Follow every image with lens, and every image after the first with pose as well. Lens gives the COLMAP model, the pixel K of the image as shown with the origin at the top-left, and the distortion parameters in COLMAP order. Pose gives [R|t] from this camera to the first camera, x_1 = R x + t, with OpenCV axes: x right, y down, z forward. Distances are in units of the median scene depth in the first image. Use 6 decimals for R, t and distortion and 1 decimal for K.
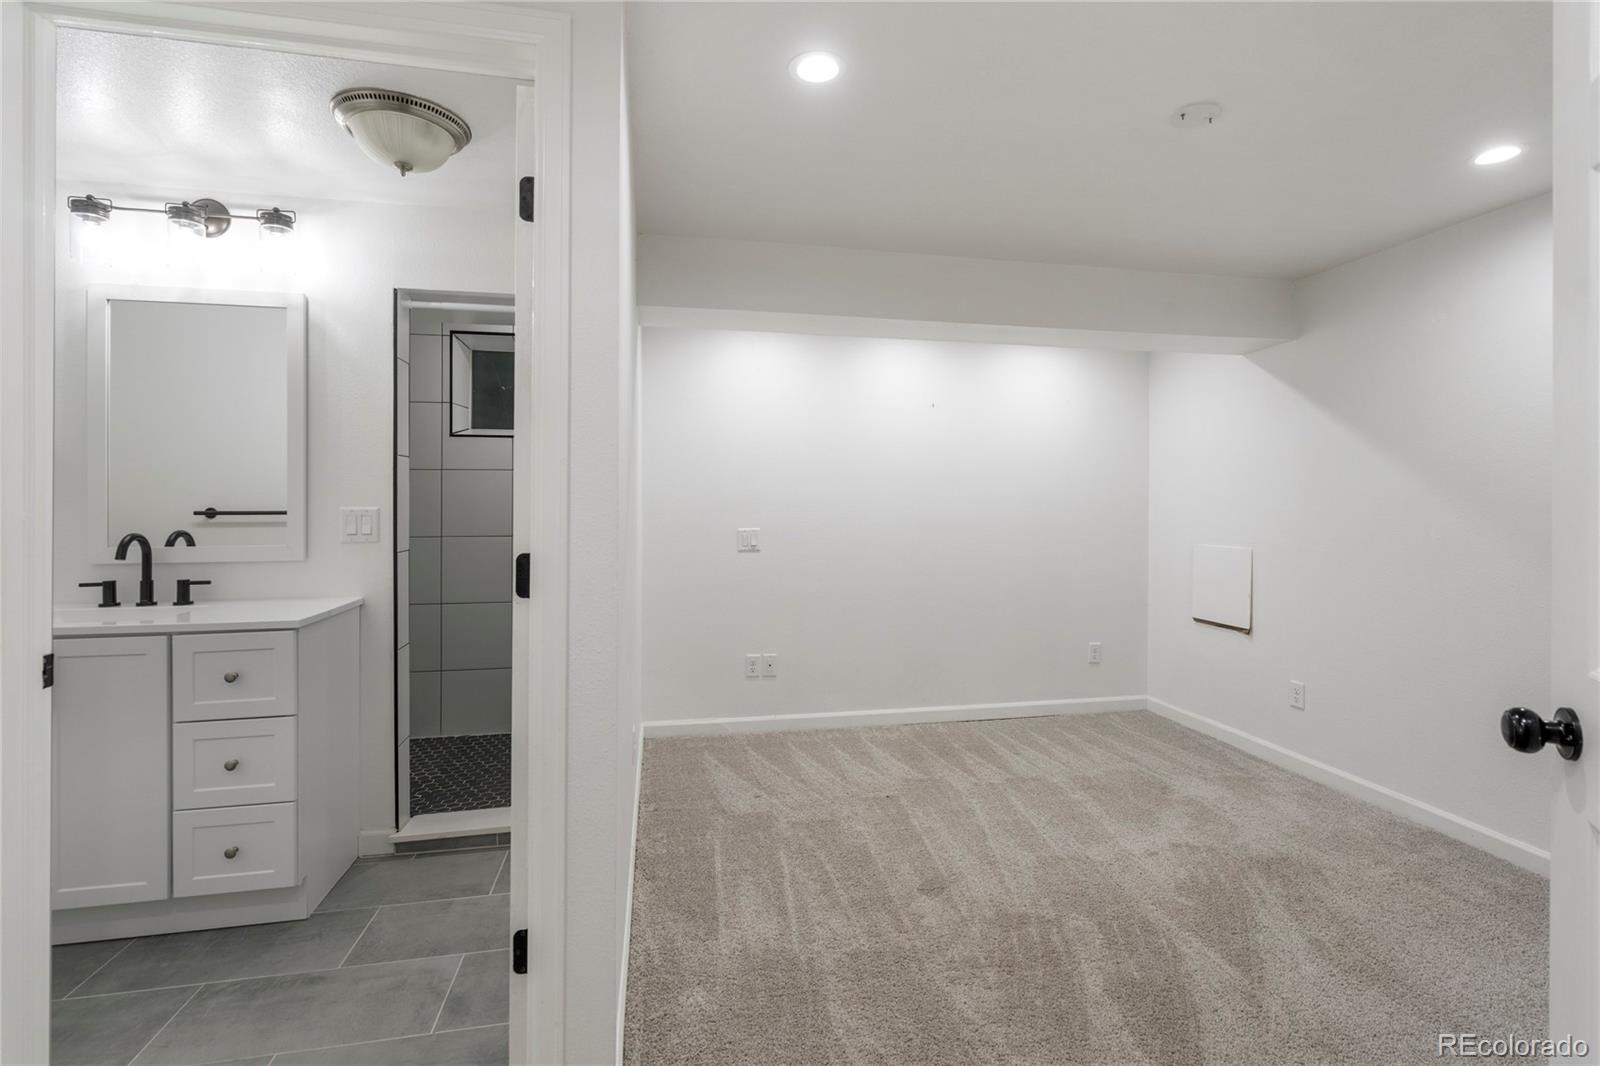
lens RADIAL K [[739.3, 0, 803.7], [0, 739.3, 495.9], [0, 0, 1]] dist [-0.001304, 0.000540]
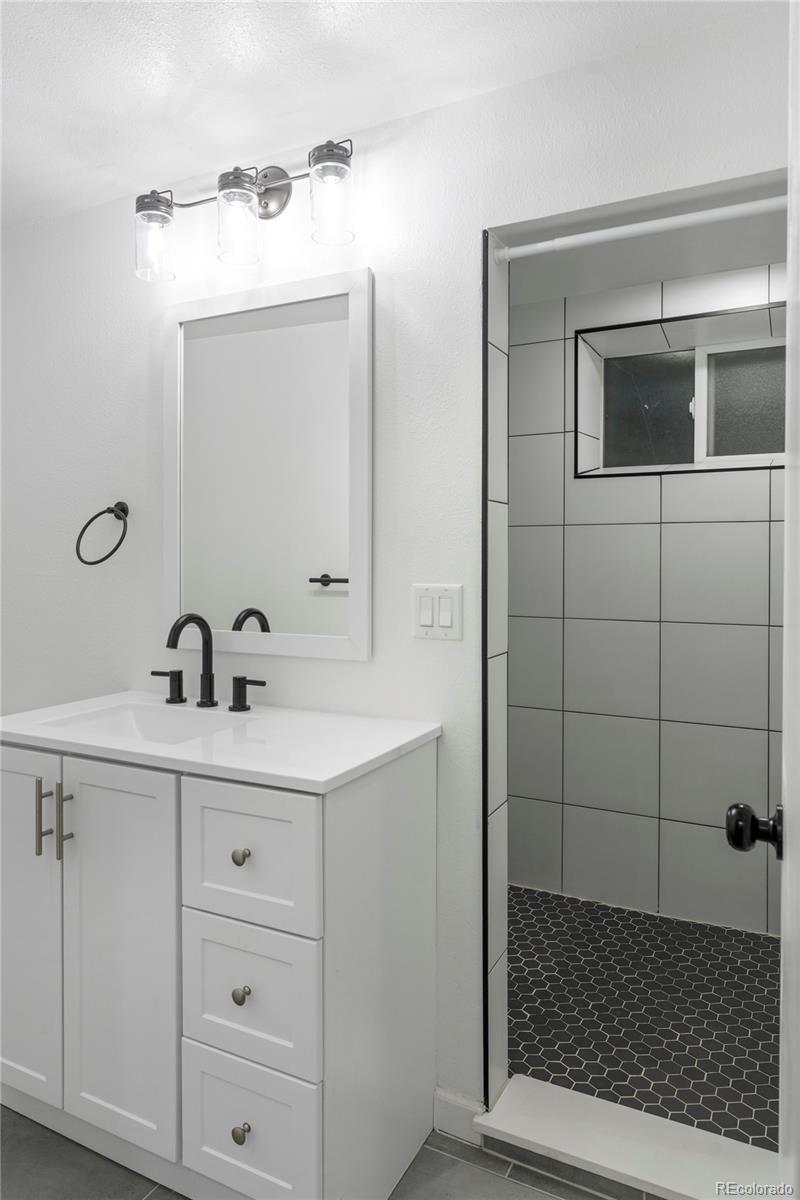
lens RADIAL K [[778.1, 0, 401.1], [0, 778.1, 561.6], [0, 0, 1]] dist [-0.001699, -0.000740]
pose [[0.778542, 0.005182, -0.627572, -0.200738], [0.000104, 0.999965, 0.008386, -0.009567], [0.627593, -0.006594, 0.778514, 0.453194]]
